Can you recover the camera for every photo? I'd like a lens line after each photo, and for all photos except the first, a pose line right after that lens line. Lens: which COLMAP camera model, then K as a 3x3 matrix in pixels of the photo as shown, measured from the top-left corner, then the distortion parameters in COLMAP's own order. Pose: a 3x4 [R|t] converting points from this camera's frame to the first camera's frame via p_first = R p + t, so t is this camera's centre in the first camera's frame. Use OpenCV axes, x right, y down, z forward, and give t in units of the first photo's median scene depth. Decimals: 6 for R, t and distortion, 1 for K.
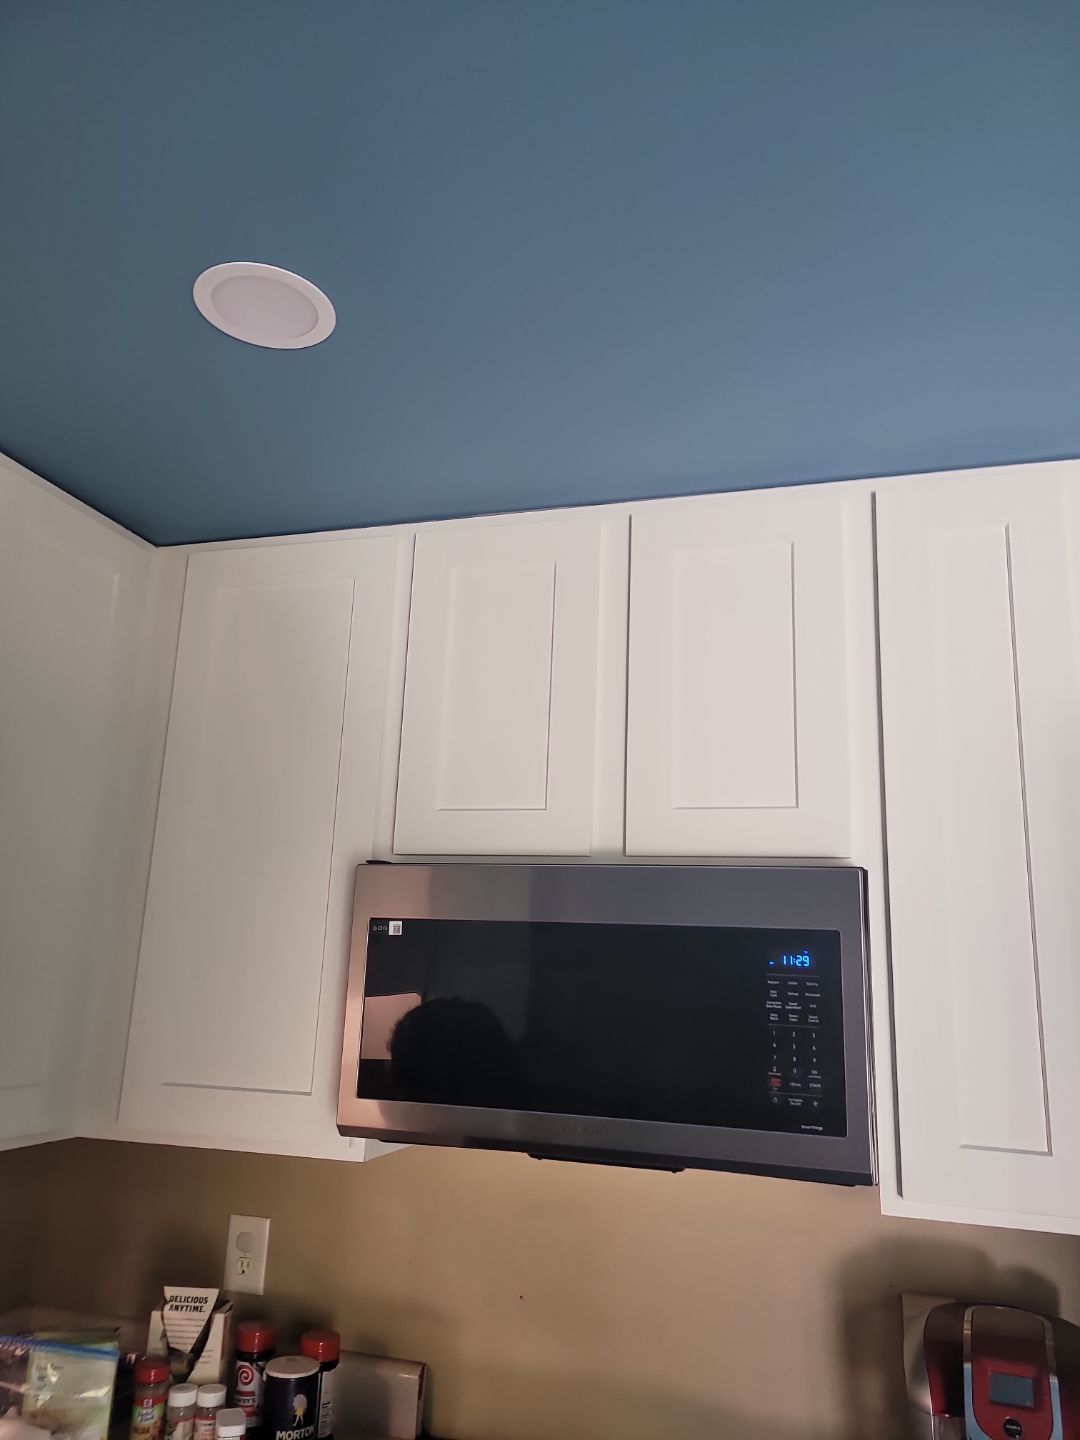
lens RADIAL K [[1077.8, 0, 536.8], [0, 1077.8, 724.7], [0, 0, 1]] dist [0.039641, -0.020935]
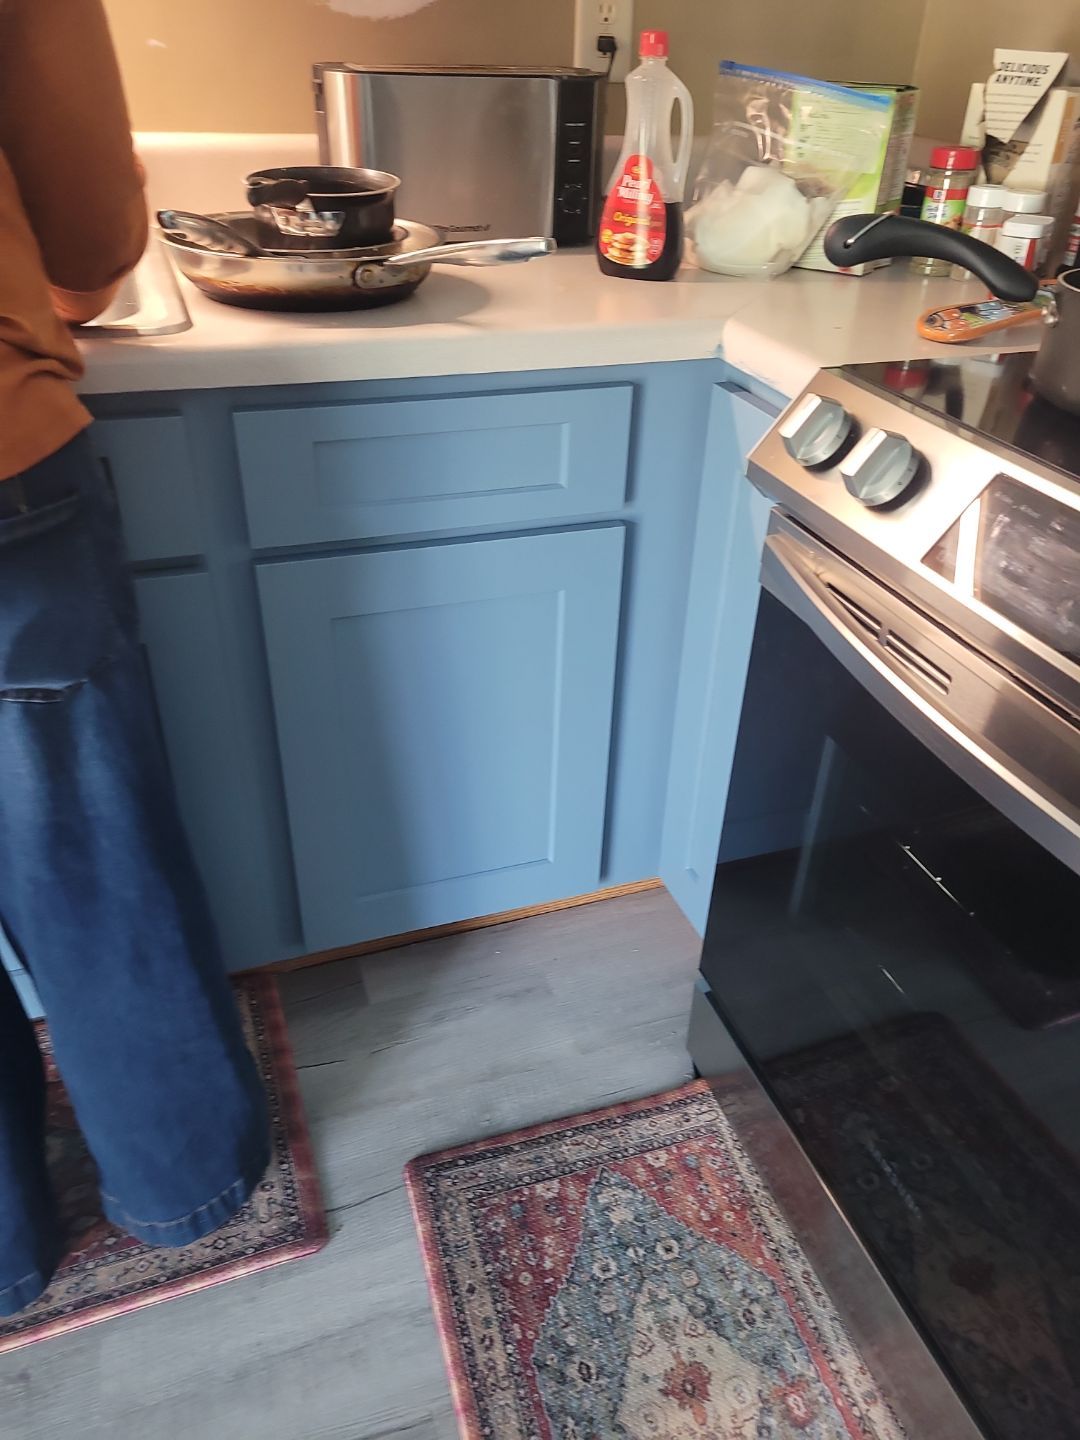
lens RADIAL K [[1077.8, 0, 536.0], [0, 1077.8, 718.8], [0, 0, 1]] dist [0.039641, -0.020935]
pose [[0.616126, 0.419176, -0.666844, 0.132466], [0.178604, 0.750221, 0.636607, 0.355670], [0.767131, -0.511331, 0.387365, 0.296352]]
